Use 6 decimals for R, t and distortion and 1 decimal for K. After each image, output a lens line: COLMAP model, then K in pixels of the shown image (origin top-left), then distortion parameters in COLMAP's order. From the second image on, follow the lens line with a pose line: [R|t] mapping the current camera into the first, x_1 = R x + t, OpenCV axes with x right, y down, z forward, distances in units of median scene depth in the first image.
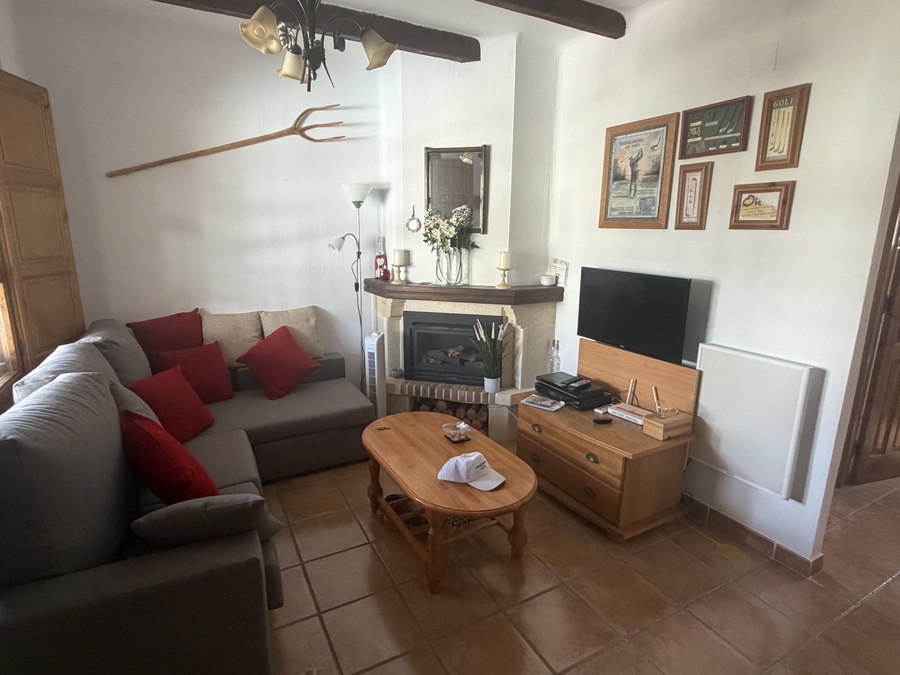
lens RADIAL K [[481.1, 0, 436.8], [0, 481.1, 339.4], [0, 0, 1]] dist [0.002733, -0.000911]
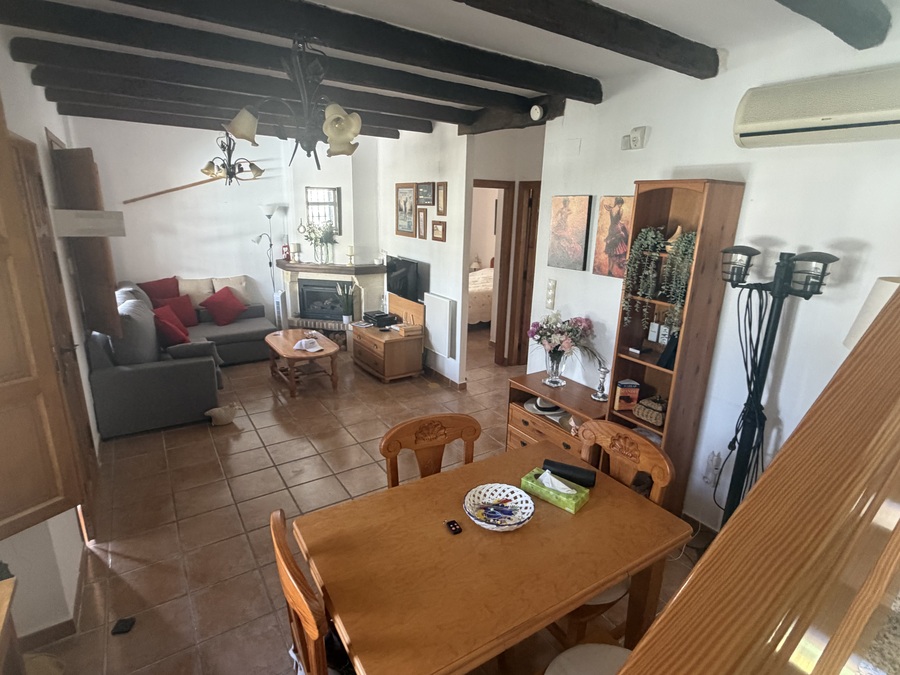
lens RADIAL K [[481.1, 0, 447.9], [0, 481.1, 341.5], [0, 0, 1]] dist [0.002733, -0.000911]
pose [[0.995431, -0.007673, 0.095174, 0.338935], [0.002566, 0.998555, 0.053669, 0.085694], [-0.095448, -0.053180, 0.994013, -0.891852]]
